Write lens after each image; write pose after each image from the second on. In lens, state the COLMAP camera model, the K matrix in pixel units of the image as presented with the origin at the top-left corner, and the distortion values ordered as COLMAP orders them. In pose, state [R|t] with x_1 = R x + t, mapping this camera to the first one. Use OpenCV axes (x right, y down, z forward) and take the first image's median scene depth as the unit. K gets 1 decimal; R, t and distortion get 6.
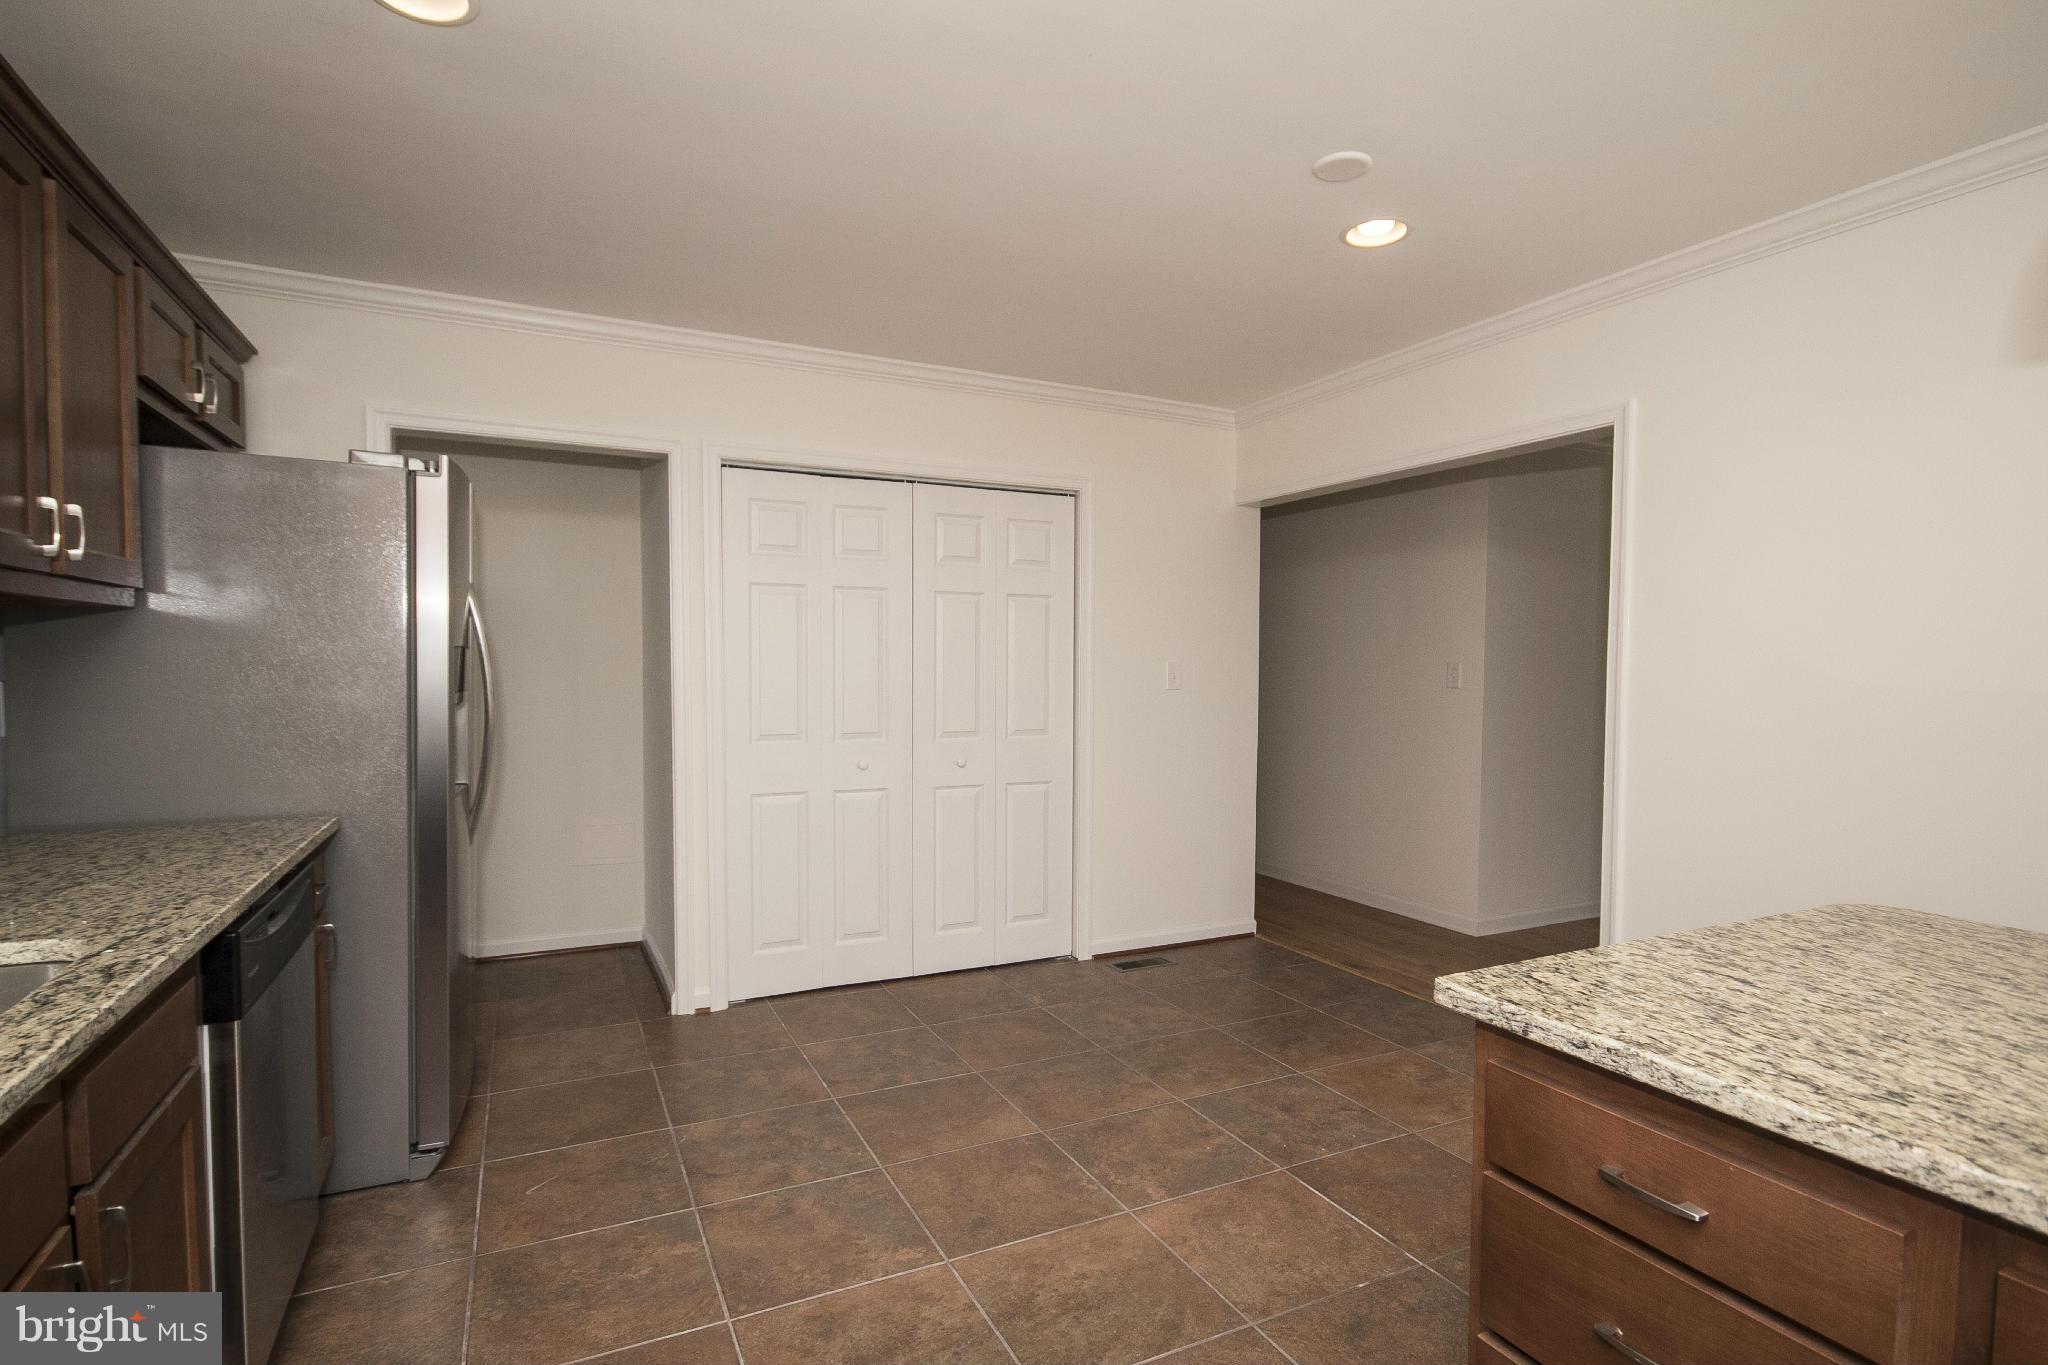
lens RADIAL K [[1037.3, 0, 1036.1], [0, 1037.3, 683.6], [0, 0, 1]] dist [0.003462, 0.000742]
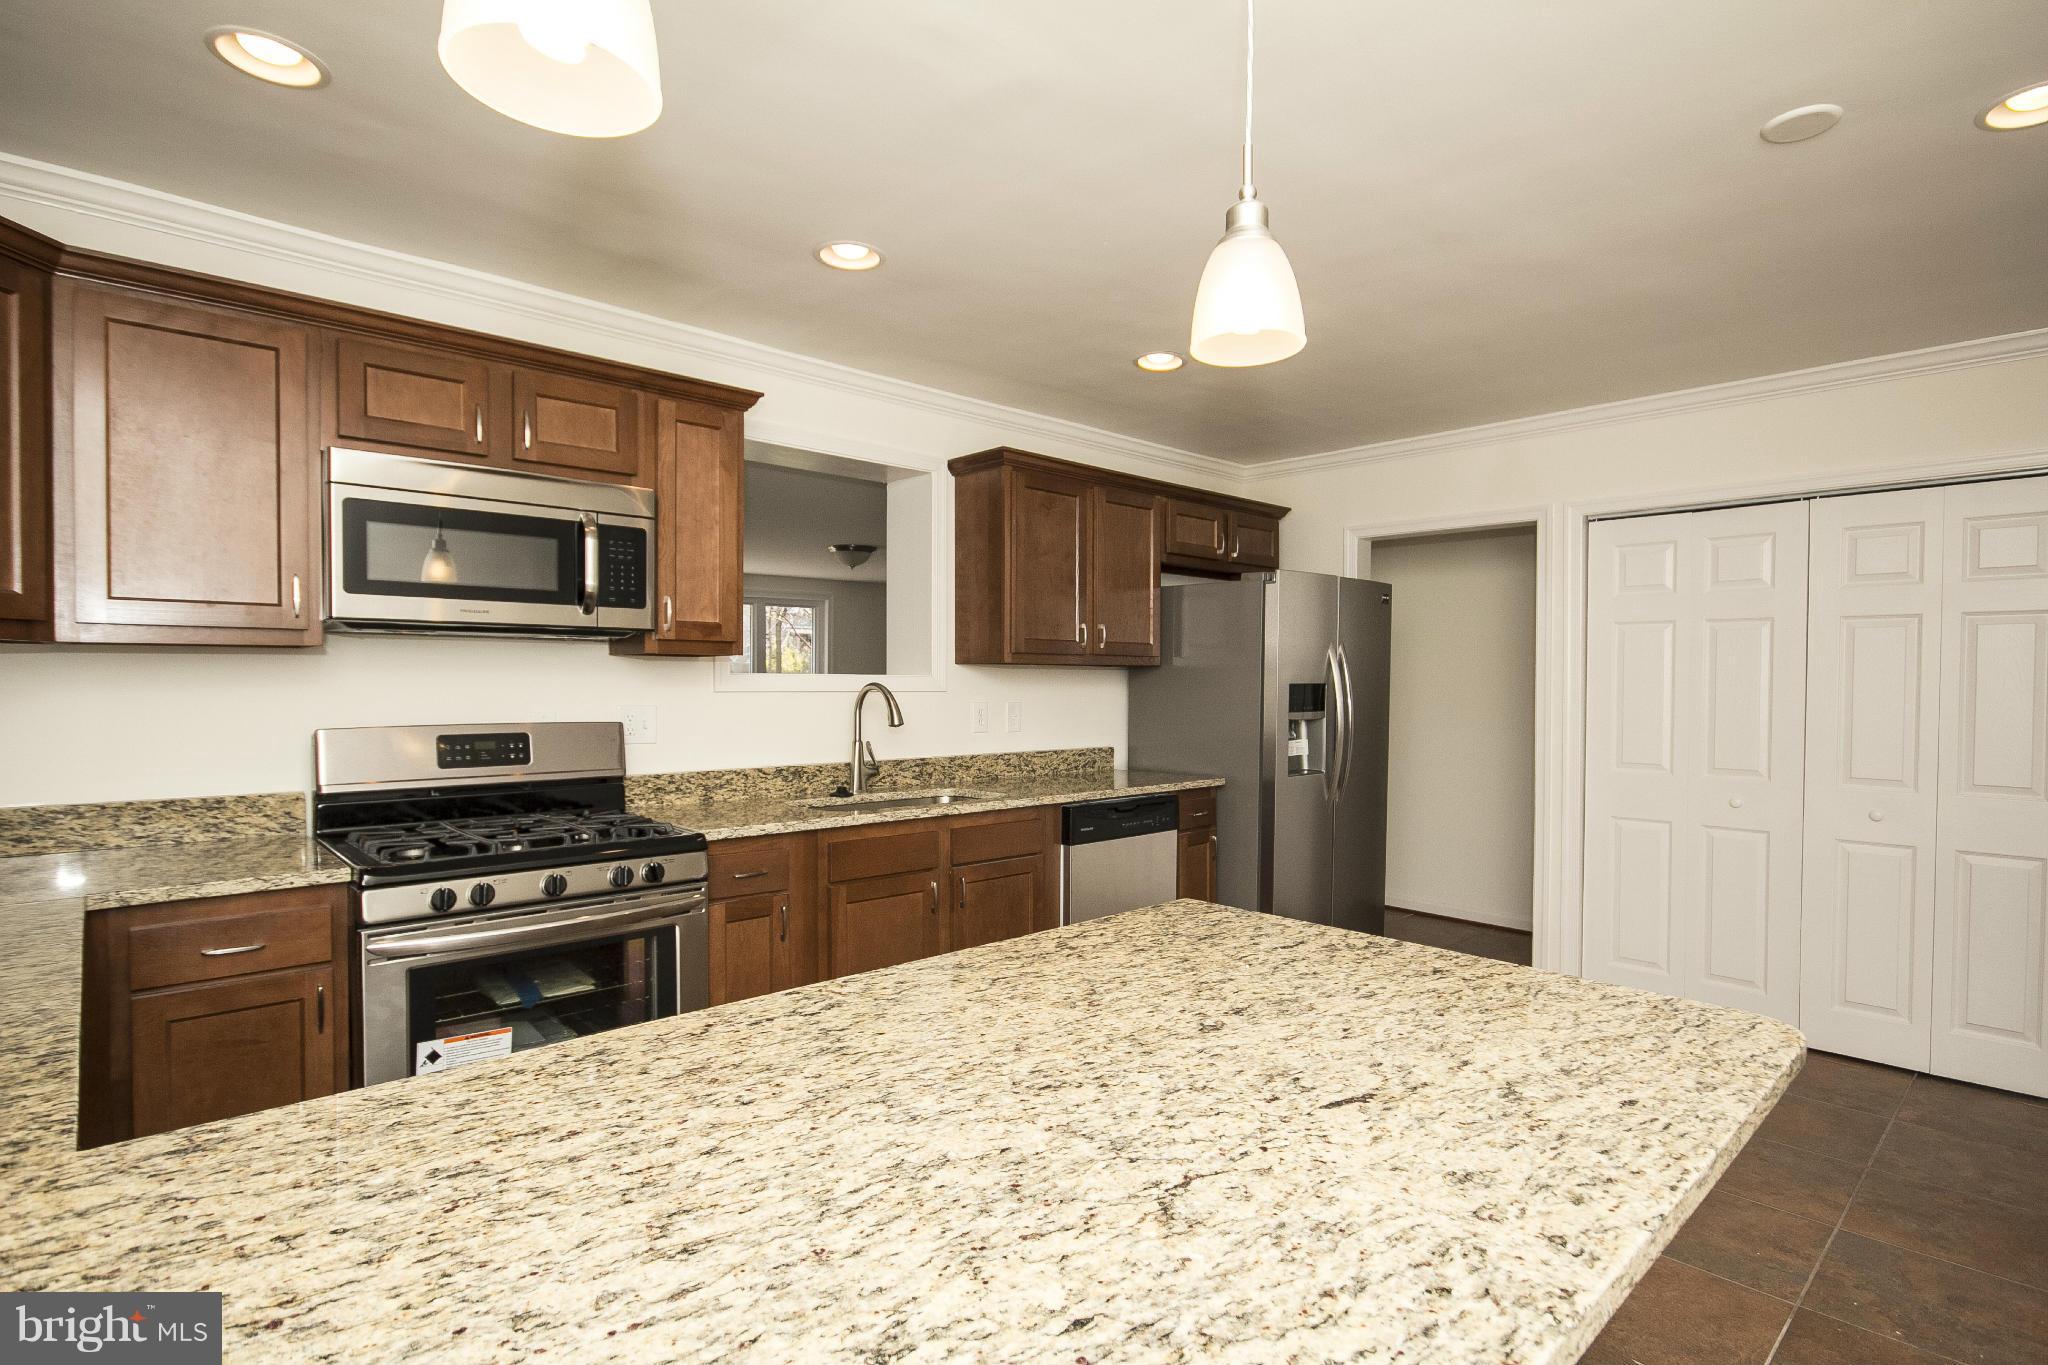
lens RADIAL K [[1037.3, 0, 1035.4], [0, 1037.3, 689.5], [0, 0, 1]] dist [0.003462, 0.000742]
pose [[0.266356, 0.006016, -0.963856, 1.776839], [-0.028359, 0.999597, -0.001598, -0.020052], [0.963458, 0.027759, 0.266419, 0.341879]]
